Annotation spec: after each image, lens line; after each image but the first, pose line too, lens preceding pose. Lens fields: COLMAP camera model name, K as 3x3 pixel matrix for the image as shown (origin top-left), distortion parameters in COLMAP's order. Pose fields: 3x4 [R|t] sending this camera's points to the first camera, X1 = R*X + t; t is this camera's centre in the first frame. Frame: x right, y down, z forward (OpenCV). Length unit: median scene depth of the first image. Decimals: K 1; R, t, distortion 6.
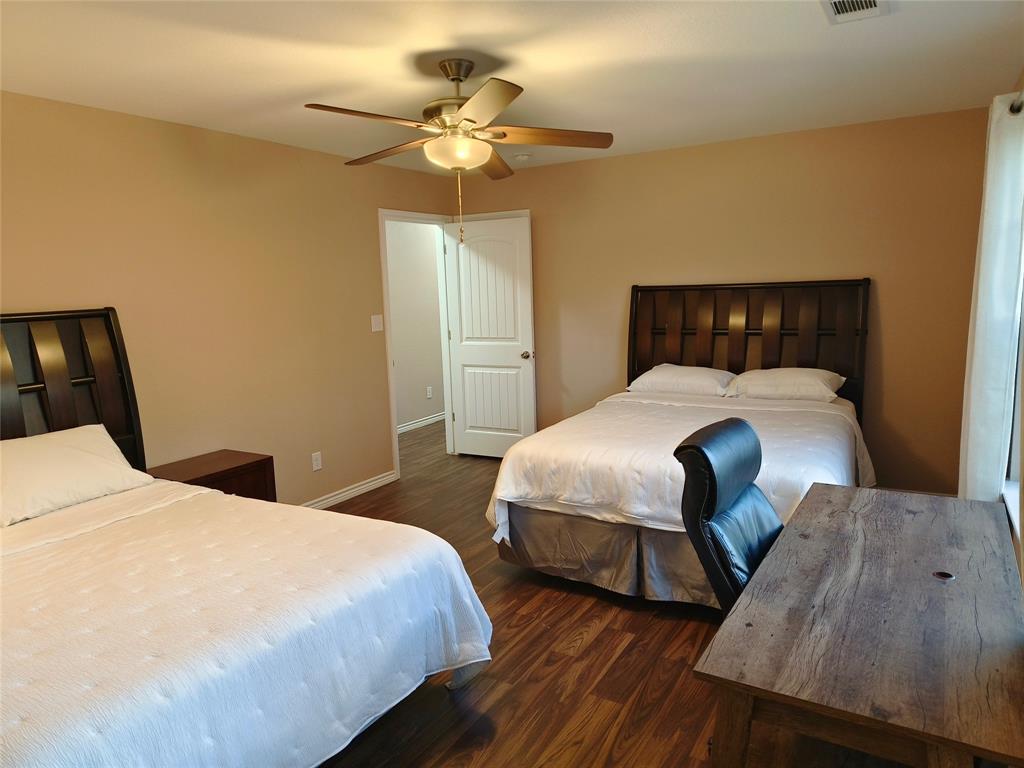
lens RADIAL K [[713.6, 0, 512.0], [0, 713.6, 384.0], [0, 0, 1]] dist [0.048393, -0.053111]
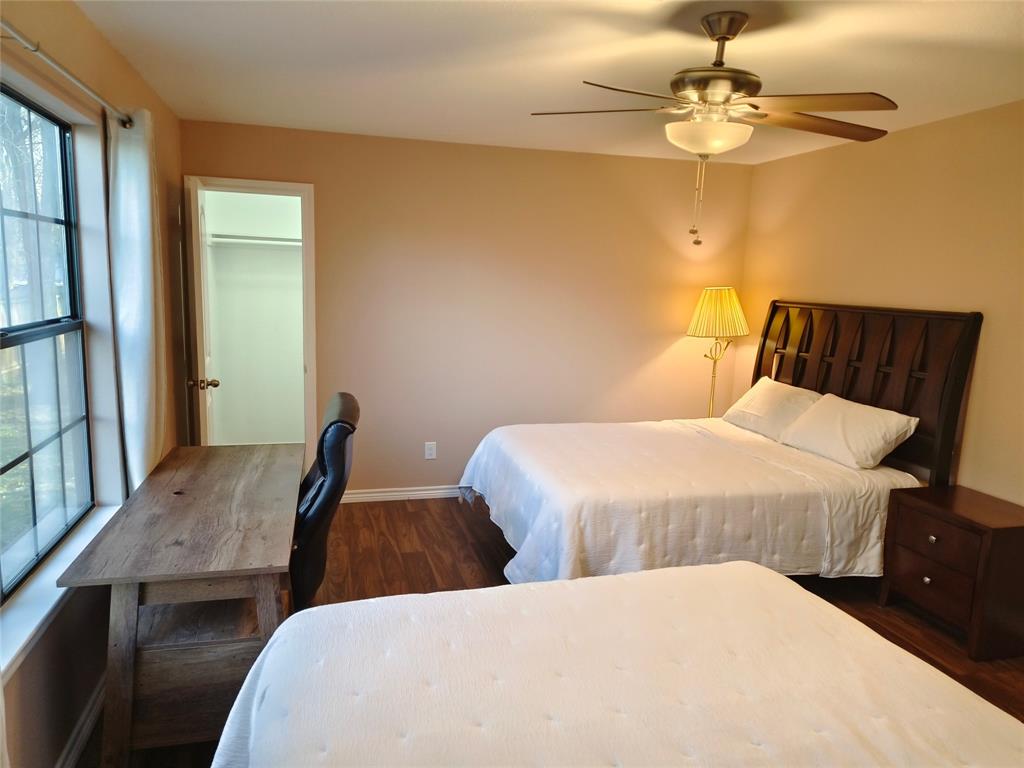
lens RADIAL K [[713.6, 0, 512.0], [0, 713.6, 384.0], [0, 0, 1]] dist [0.048393, -0.053111]
pose [[-0.705137, 0.122166, -0.698468, 0.889509], [-0.107804, 0.955125, 0.275890, -0.327364], [0.700828, 0.269838, -0.660324, 1.891299]]
